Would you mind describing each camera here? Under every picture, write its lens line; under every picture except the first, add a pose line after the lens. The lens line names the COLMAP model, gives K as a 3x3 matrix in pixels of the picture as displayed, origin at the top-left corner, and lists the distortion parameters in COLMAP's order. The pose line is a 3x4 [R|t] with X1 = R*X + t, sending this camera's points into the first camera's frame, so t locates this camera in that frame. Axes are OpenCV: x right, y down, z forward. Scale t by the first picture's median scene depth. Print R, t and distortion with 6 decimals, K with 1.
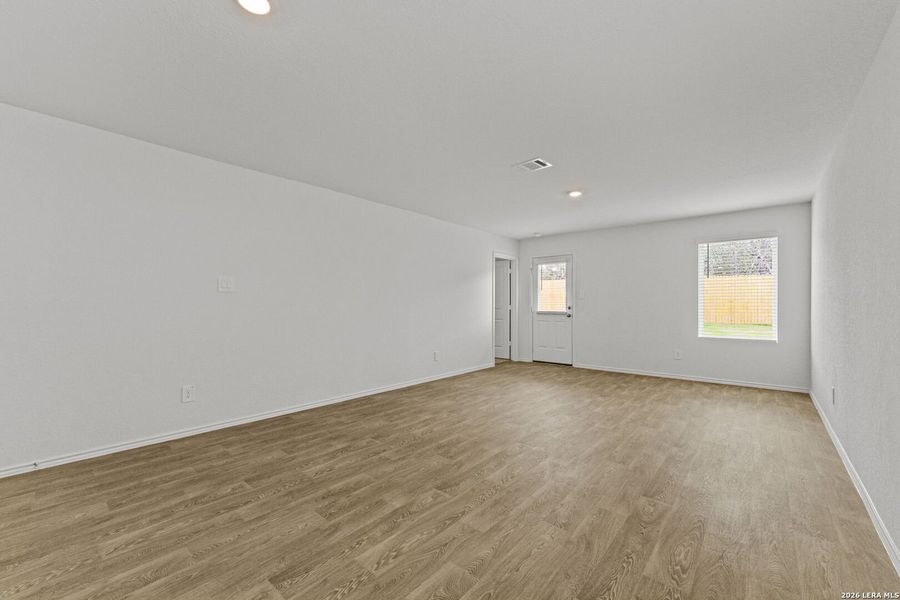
lens RADIAL K [[367.8, 0, 447.1], [0, 367.8, 303.4], [0, 0, 1]] dist [0.001390, -0.000097]
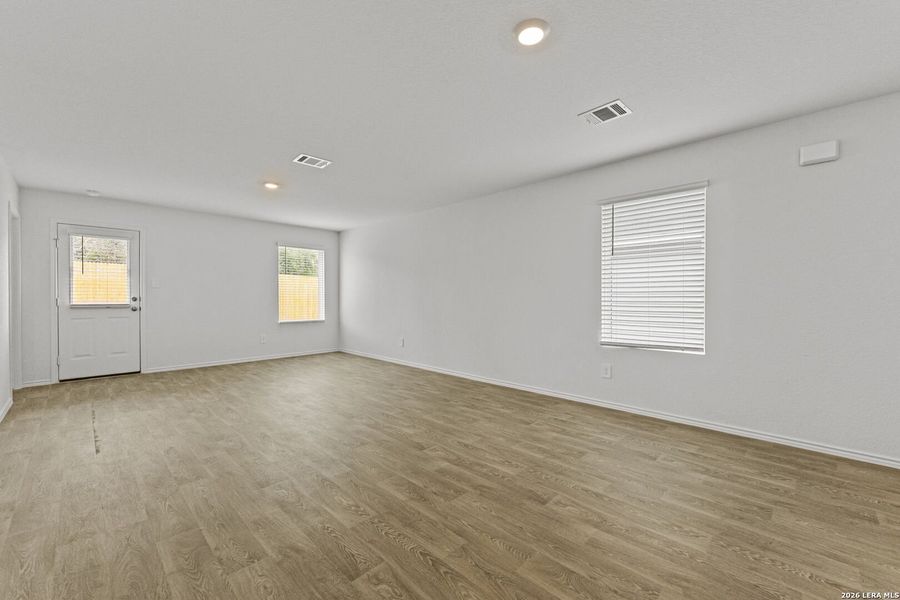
lens RADIAL K [[367.8, 0, 447.1], [0, 367.8, 303.4], [0, 0, 1]] dist [0.001390, -0.000097]
pose [[0.063929, -0.018705, 0.997779, -0.590283], [-0.008407, 0.999779, 0.019281, 0.001147], [-0.997919, -0.009620, 0.063758, 0.413544]]
